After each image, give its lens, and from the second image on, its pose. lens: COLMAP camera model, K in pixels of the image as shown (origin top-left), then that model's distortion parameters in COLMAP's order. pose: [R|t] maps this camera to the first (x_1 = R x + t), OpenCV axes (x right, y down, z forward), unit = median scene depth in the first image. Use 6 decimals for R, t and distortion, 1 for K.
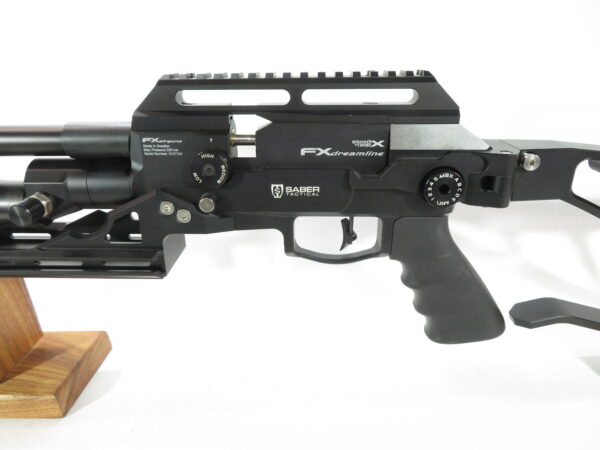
lens RADIAL K [[429.1, 0, 300.0], [0, 429.1, 225.0], [0, 0, 1]] dist [-0.000316, 0.001388]
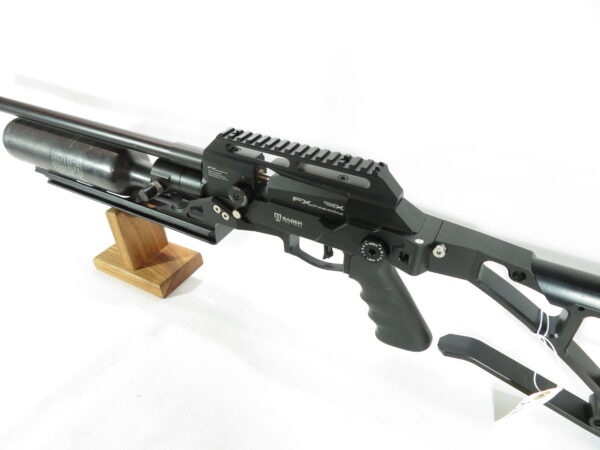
lens RADIAL K [[429.1, 0, 300.0], [0, 429.1, 225.0], [0, 0, 1]] dist [-0.000316, 0.001388]
pose [[0.896847, 0.271777, -0.349003, 0.543865], [-0.183161, 0.946339, 0.266261, -0.461421], [0.402639, -0.174872, 0.898500, -0.339199]]
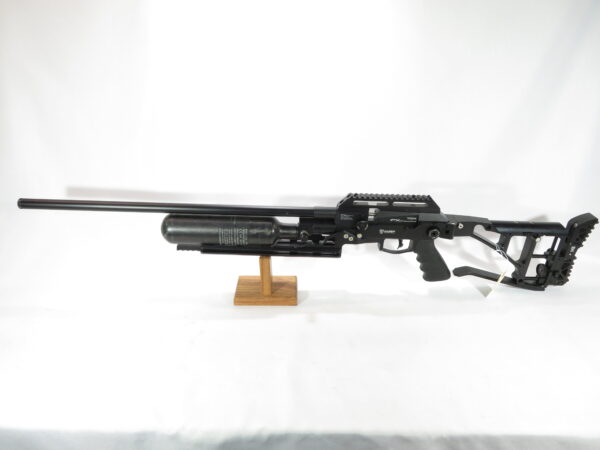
lens RADIAL K [[429.1, 0, 300.0], [0, 429.1, 225.0], [0, 0, 1]] dist [-0.000316, 0.001388]
pose [[0.996866, 0.024075, 0.075357, -0.850740], [-0.031679, 0.994341, 0.101399, -0.410067], [-0.072490, -0.103468, 0.991988, -1.974031]]
